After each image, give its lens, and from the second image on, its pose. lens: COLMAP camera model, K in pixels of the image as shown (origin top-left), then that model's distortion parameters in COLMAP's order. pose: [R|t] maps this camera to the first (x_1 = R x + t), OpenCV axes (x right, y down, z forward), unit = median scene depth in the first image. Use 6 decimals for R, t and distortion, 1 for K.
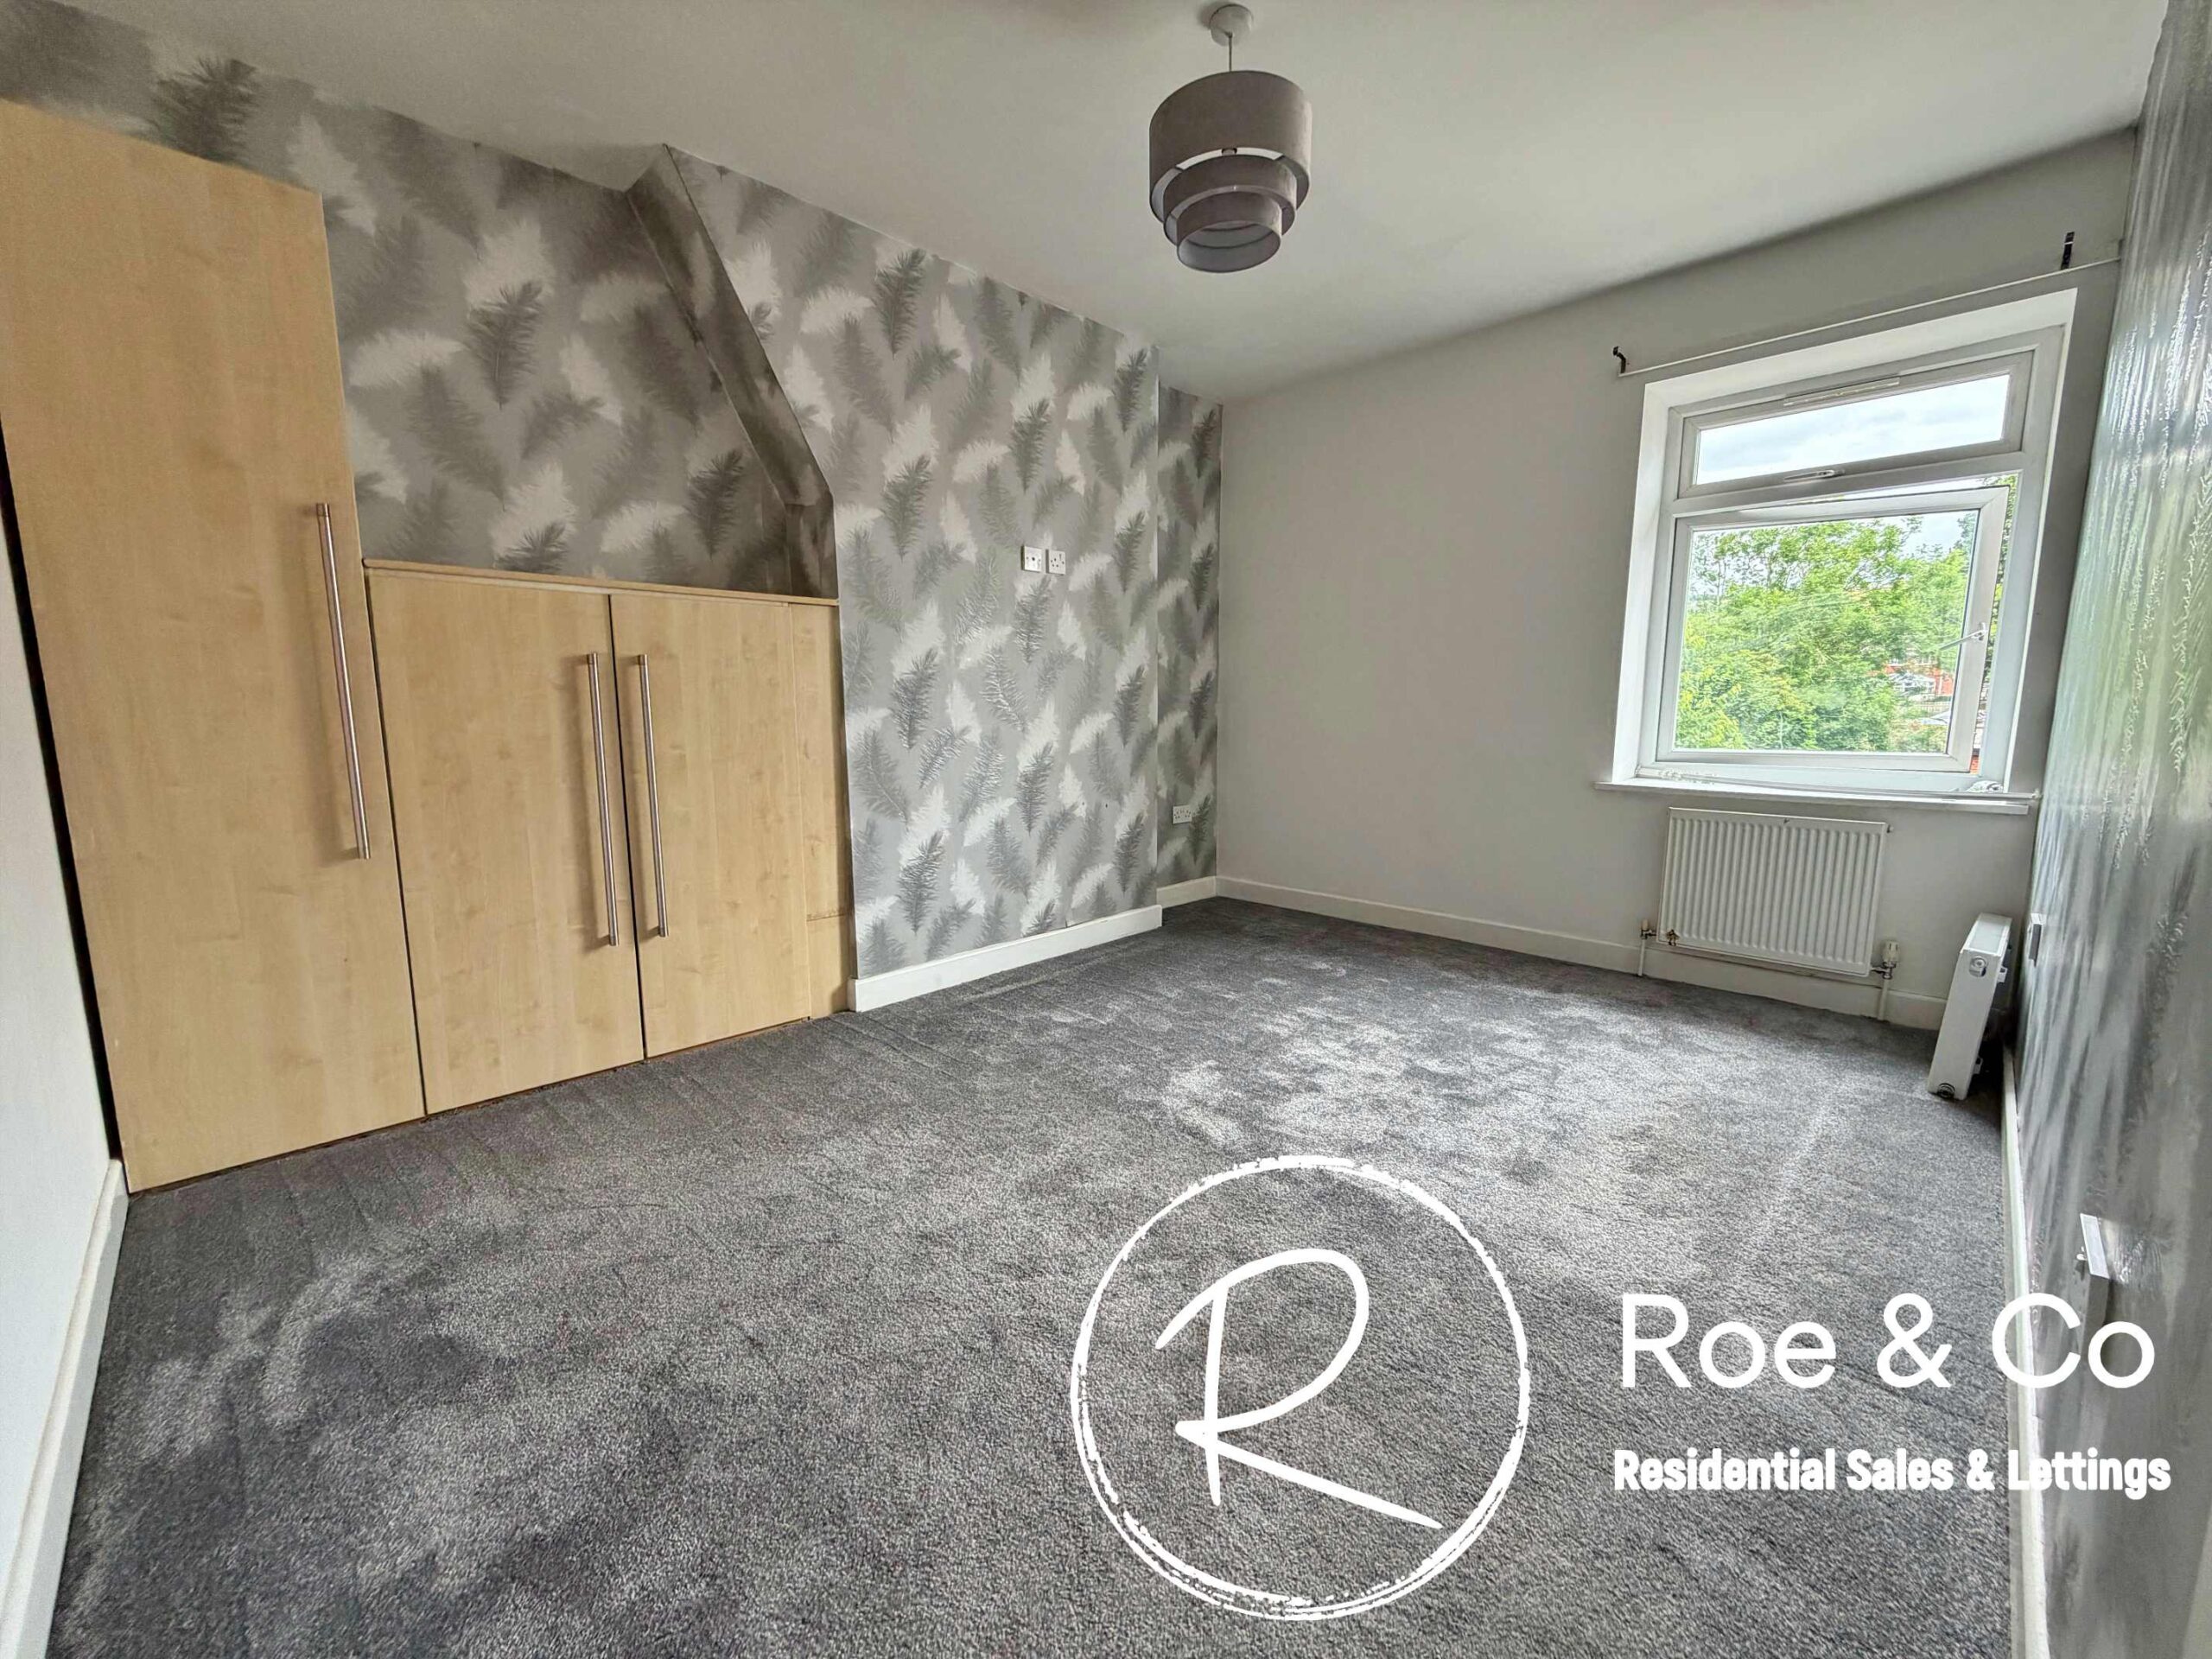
lens RADIAL K [[882.9, 0, 1105.4], [0, 882.9, 825.2], [0, 0, 1]] dist [0.000226, 0.000290]
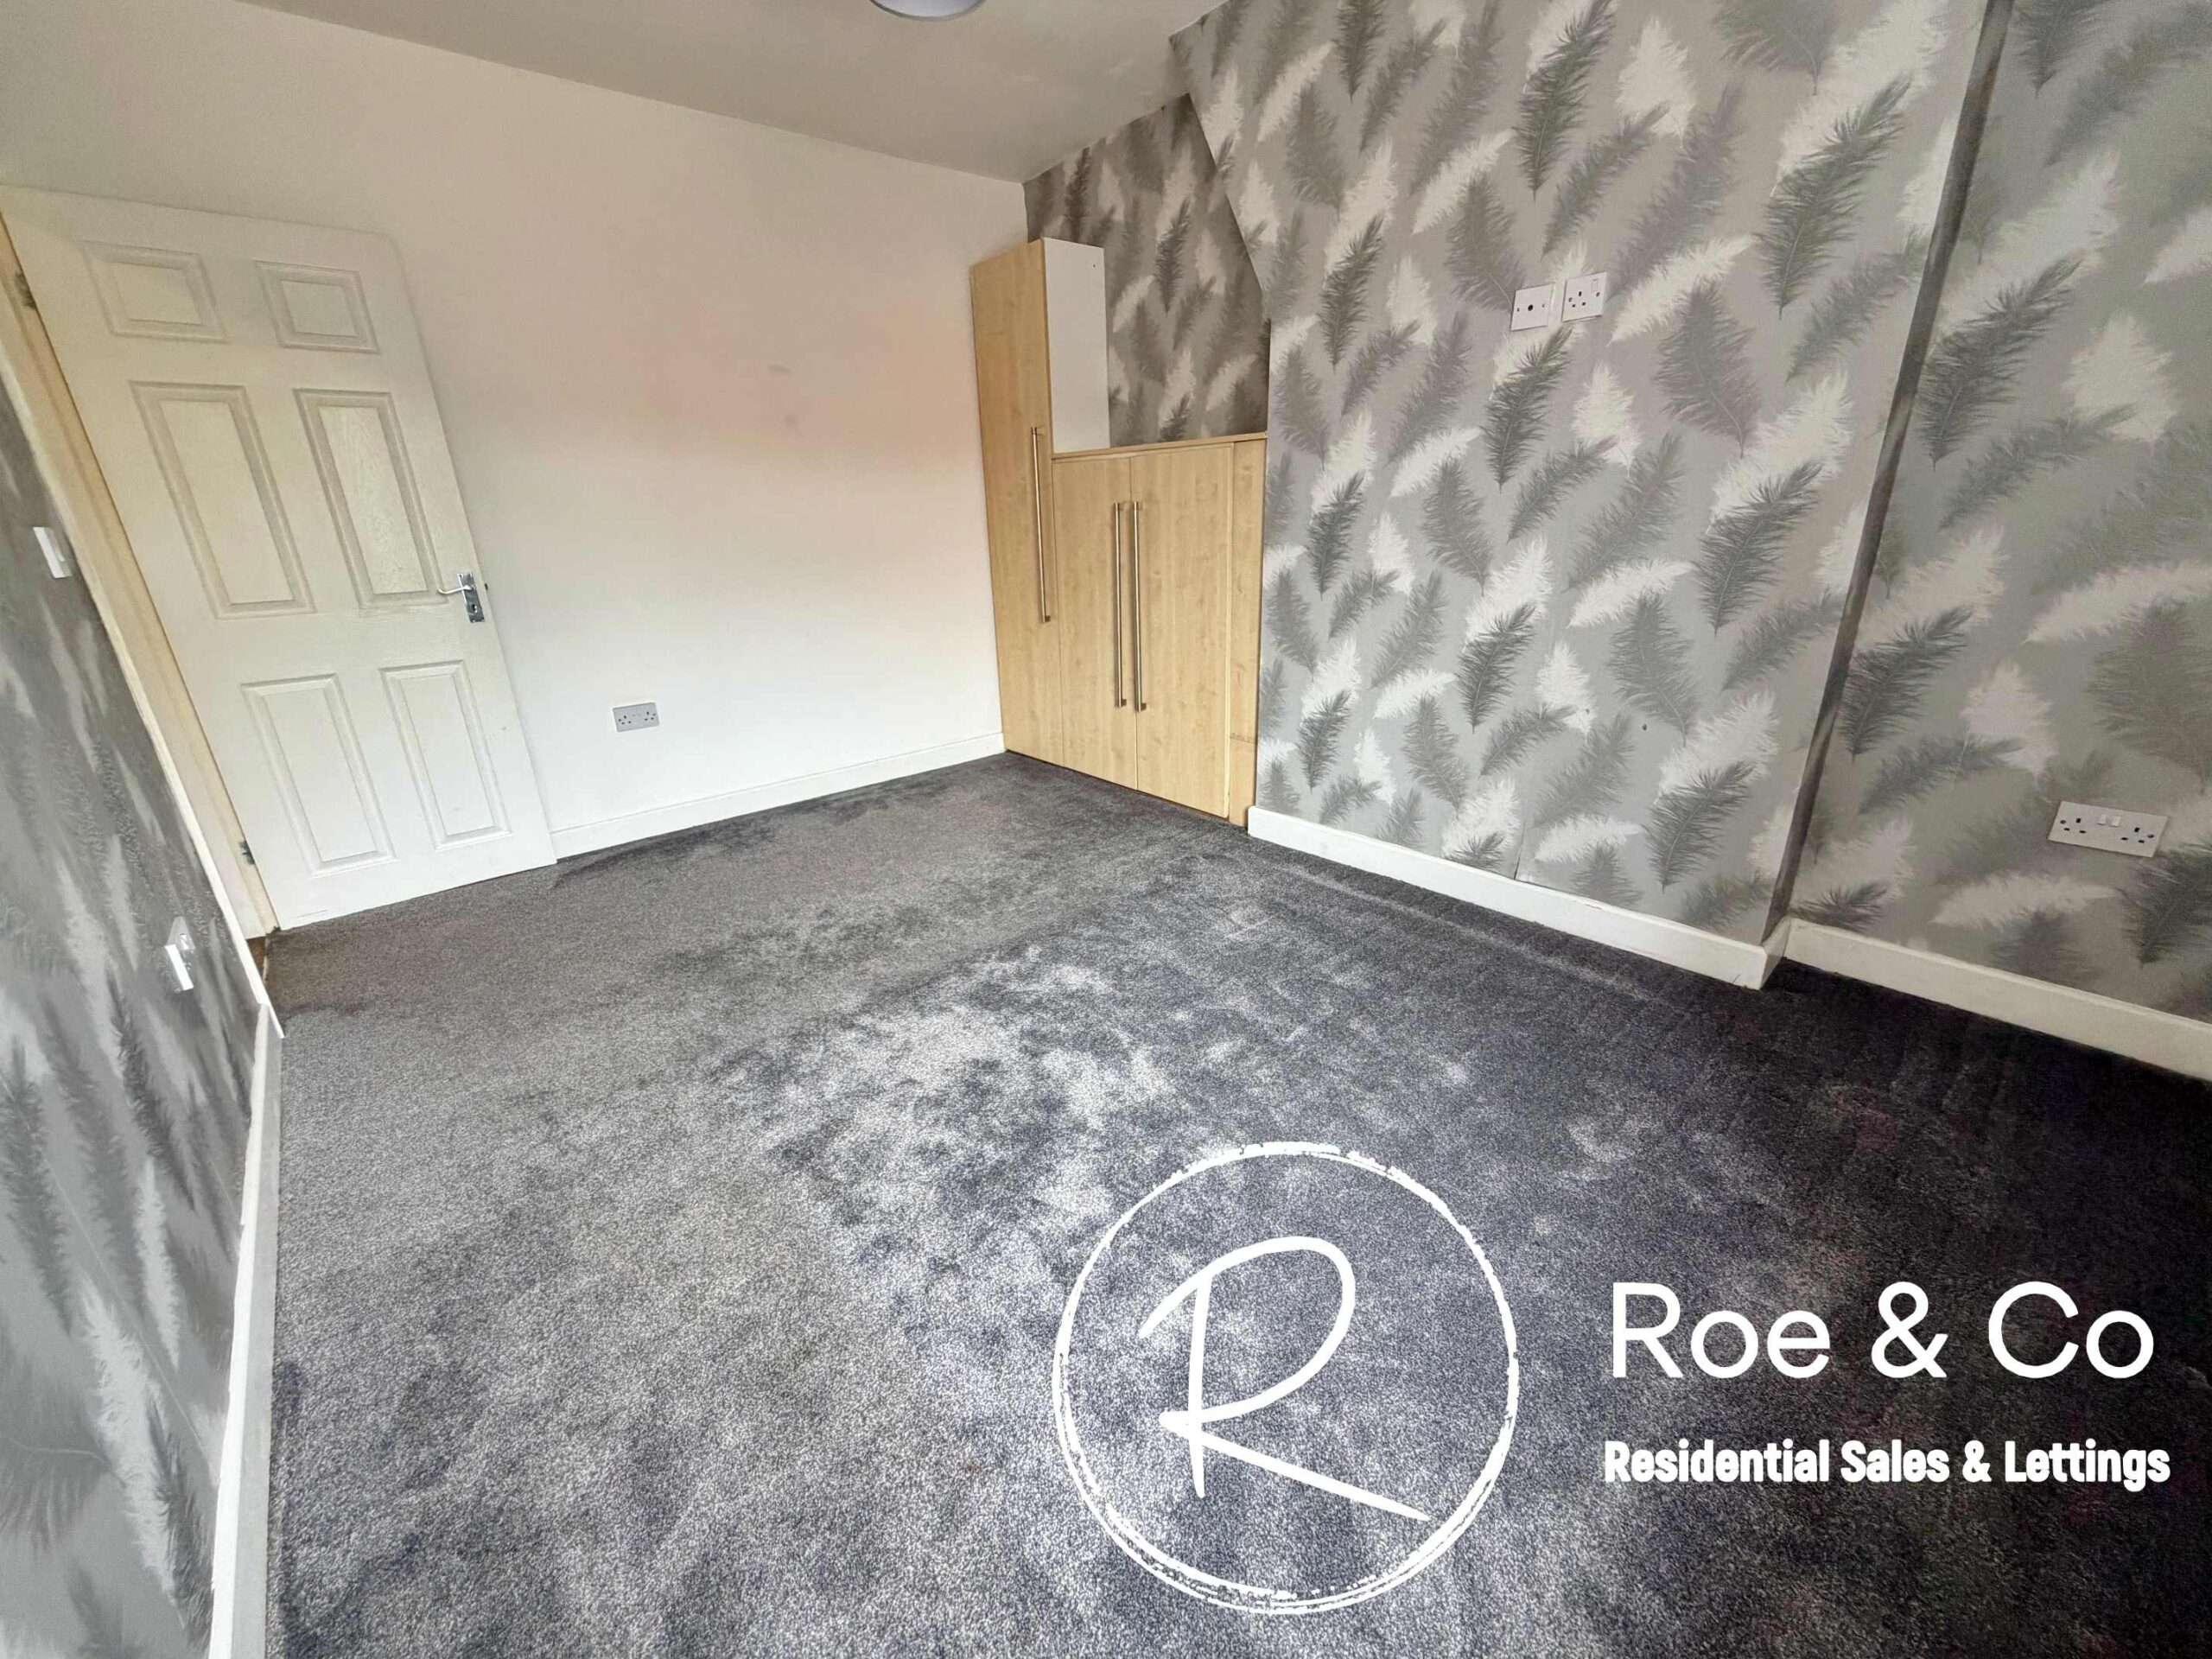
lens RADIAL K [[882.9, 0, 1106.9], [0, 882.9, 829.3], [0, 0, 1]] dist [0.000226, 0.000290]
pose [[-0.067472, 0.345059, -0.936153, 0.710108], [-0.107647, 0.930296, 0.350658, -0.149416], [0.991897, 0.124434, -0.025624, 0.802744]]
